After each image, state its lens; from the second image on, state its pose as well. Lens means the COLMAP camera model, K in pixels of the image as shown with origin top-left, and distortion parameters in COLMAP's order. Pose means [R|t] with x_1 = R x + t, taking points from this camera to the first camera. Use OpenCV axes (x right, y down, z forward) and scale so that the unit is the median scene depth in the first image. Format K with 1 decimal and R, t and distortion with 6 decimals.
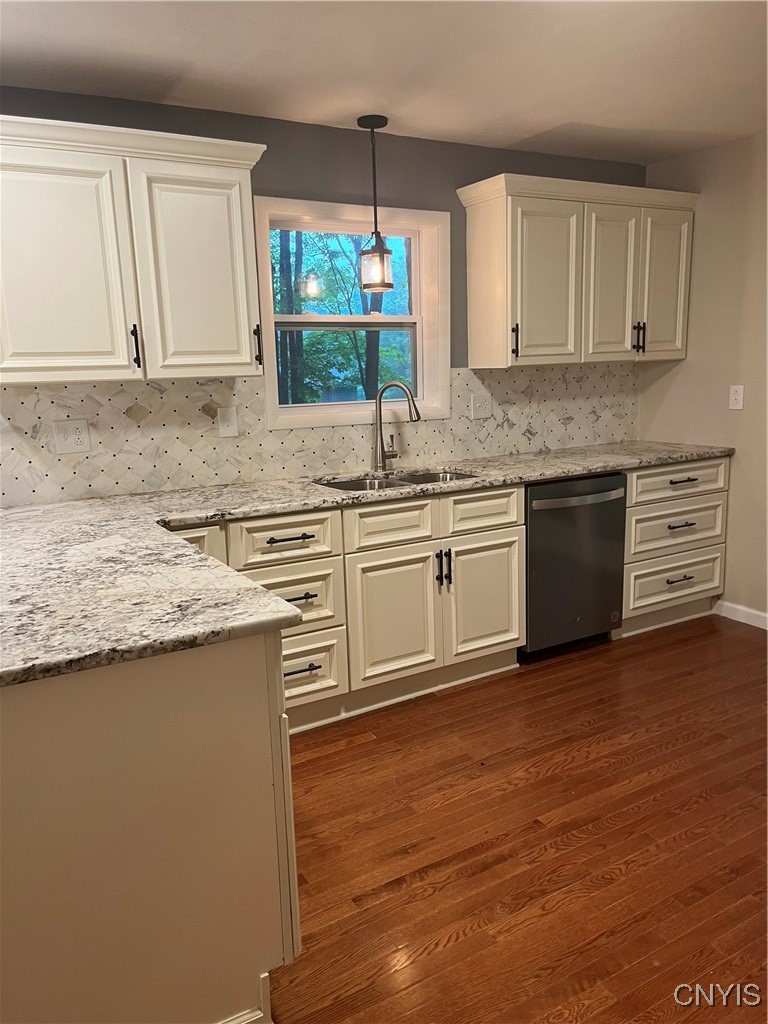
lens RADIAL K [[770.4, 0, 382.7], [0, 770.4, 513.5], [0, 0, 1]] dist [0.011320, -0.002186]
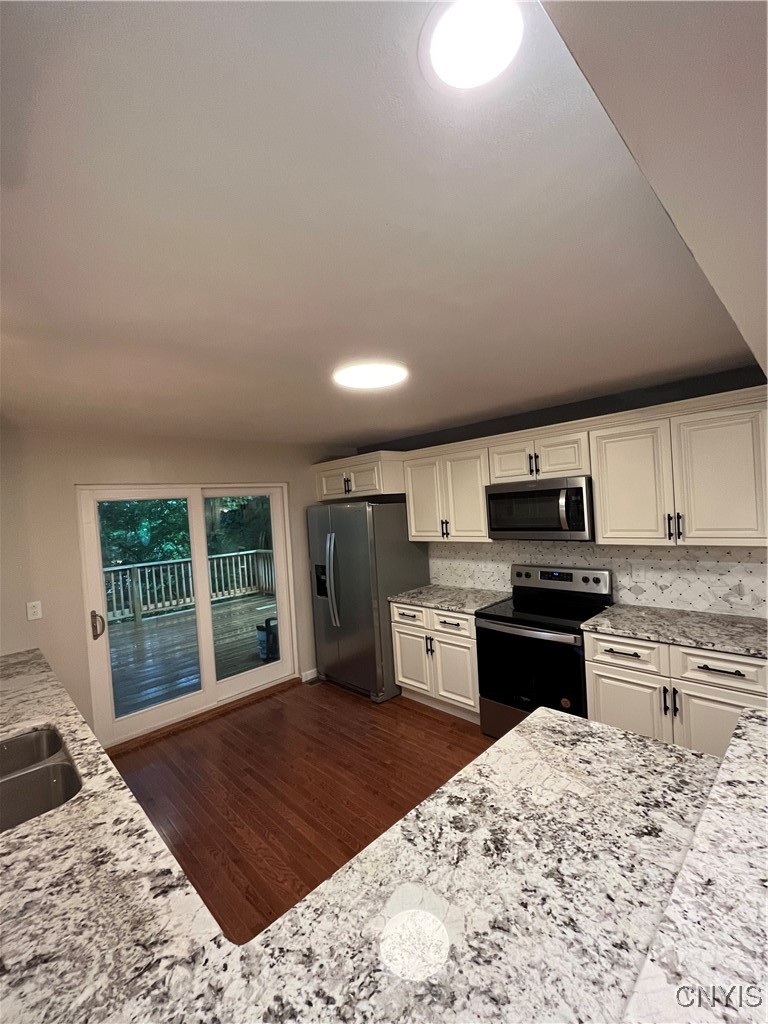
lens RADIAL K [[421.1, 0, 383.2], [0, 421.1, 514.8], [0, 0, 1]] dist [-0.003860, 0.000006]
pose [[-0.223728, 0.031211, 0.974152, -0.963221], [0.259774, 0.965242, 0.028735, -0.427119], [-0.939395, 0.259488, -0.224060, 1.350703]]
